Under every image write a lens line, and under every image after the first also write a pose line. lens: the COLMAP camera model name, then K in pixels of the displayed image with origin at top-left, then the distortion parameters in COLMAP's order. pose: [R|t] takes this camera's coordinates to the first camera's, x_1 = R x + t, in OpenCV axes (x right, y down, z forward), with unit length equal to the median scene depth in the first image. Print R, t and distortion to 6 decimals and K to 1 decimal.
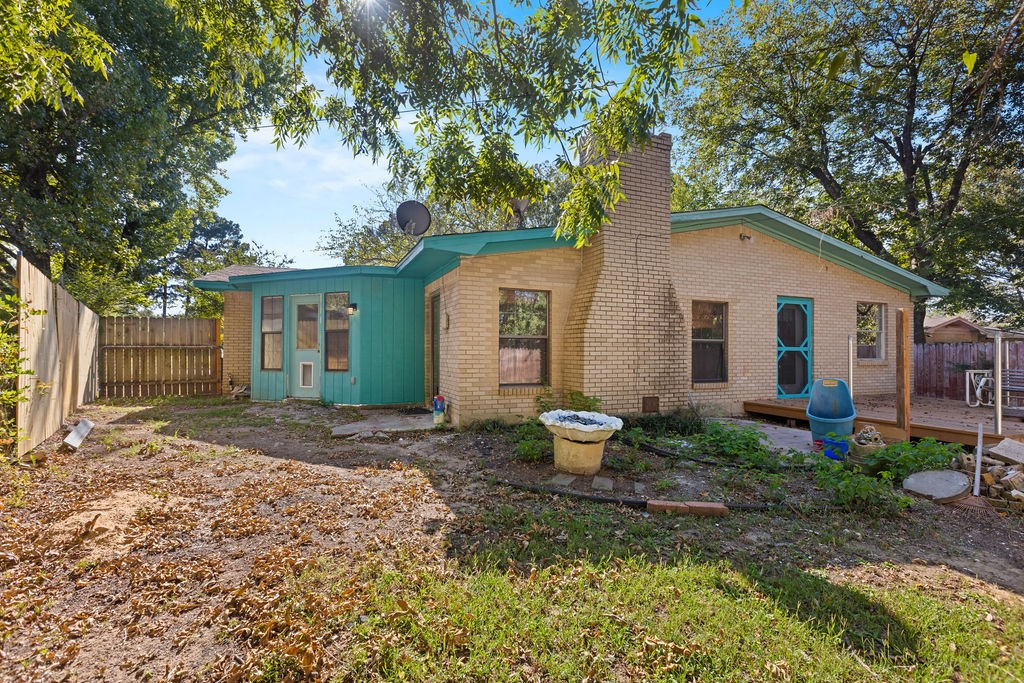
lens RADIAL K [[467.9, 0, 511.6], [0, 467.9, 347.1], [0, 0, 1]] dist [0.001361, -0.000024]
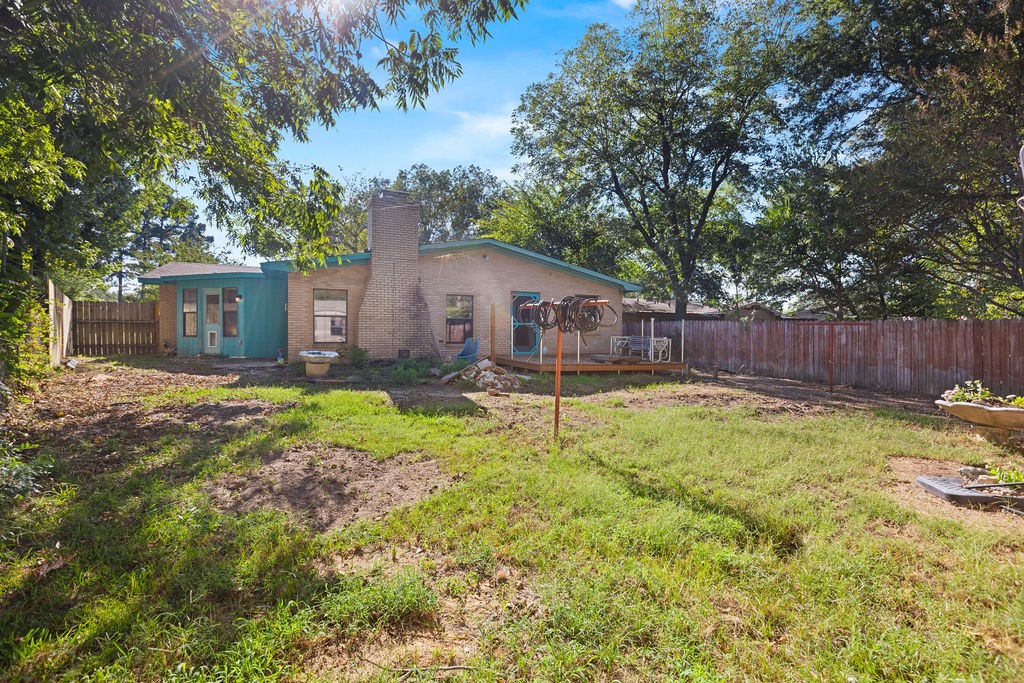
lens RADIAL K [[467.9, 0, 512.3], [0, 467.9, 338.3], [0, 0, 1]] dist [0.001361, -0.000024]
pose [[0.998362, 0.001265, 0.057193, 0.471495], [-0.002748, 0.999662, 0.025858, 0.011847], [-0.057141, -0.025973, 0.998028, -0.622286]]
